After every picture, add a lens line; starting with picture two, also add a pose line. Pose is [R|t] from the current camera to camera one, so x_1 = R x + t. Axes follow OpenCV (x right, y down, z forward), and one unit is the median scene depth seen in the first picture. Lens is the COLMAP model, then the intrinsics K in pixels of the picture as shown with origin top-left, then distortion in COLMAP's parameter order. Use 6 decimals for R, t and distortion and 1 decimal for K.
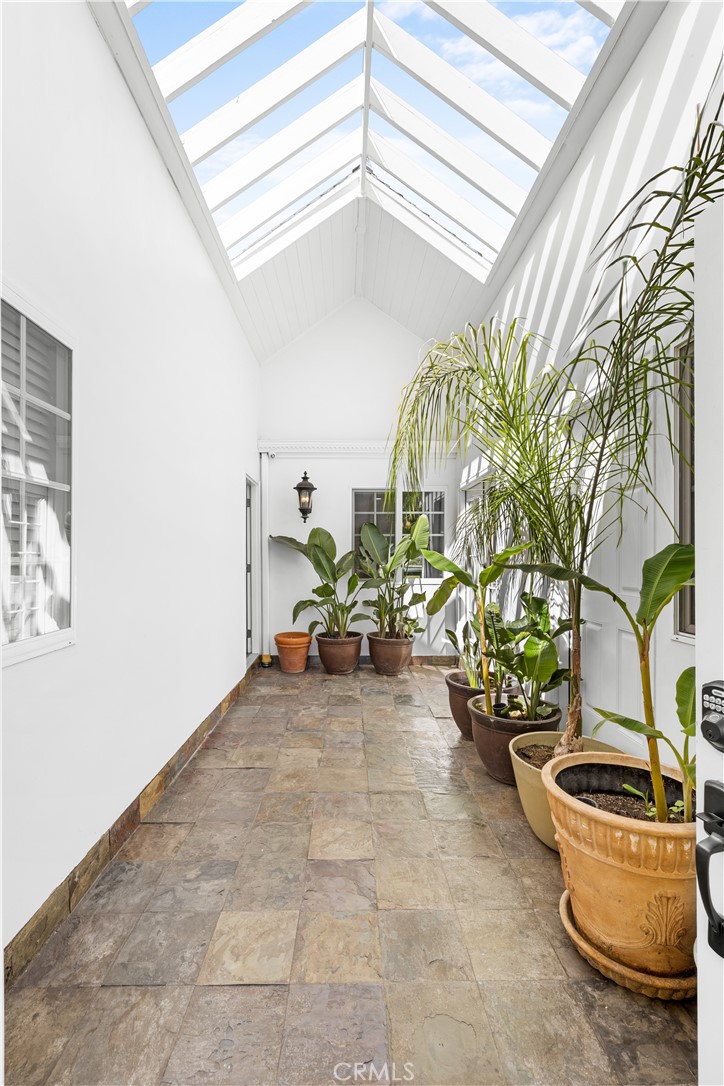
lens RADIAL K [[463.8, 0, 361.1], [0, 463.8, 547.5], [0, 0, 1]] dist [-0.002361, -0.000216]
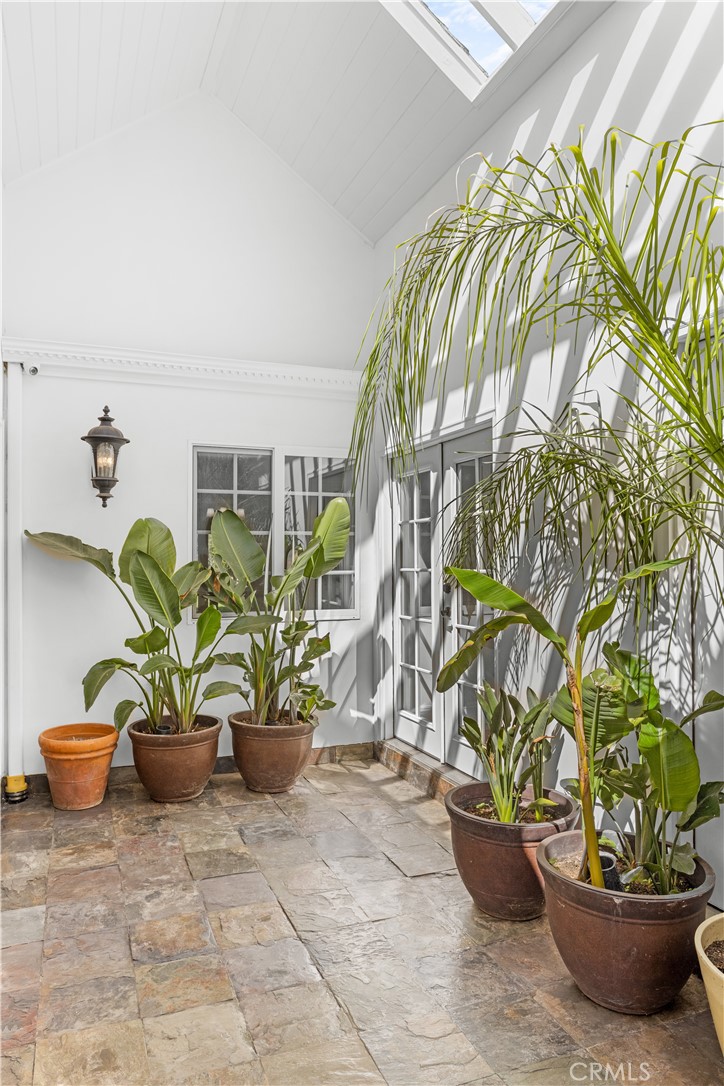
lens RADIAL K [[722.2, 0, 362.1], [0, 722.2, 540.4], [0, 0, 1]] dist [0.008844, -0.005291]
pose [[0.941678, 0.005982, 0.336463, -0.127949], [-0.000959, 0.999886, -0.015093, -0.005636], [-0.336515, 0.013891, 0.941576, 0.168876]]
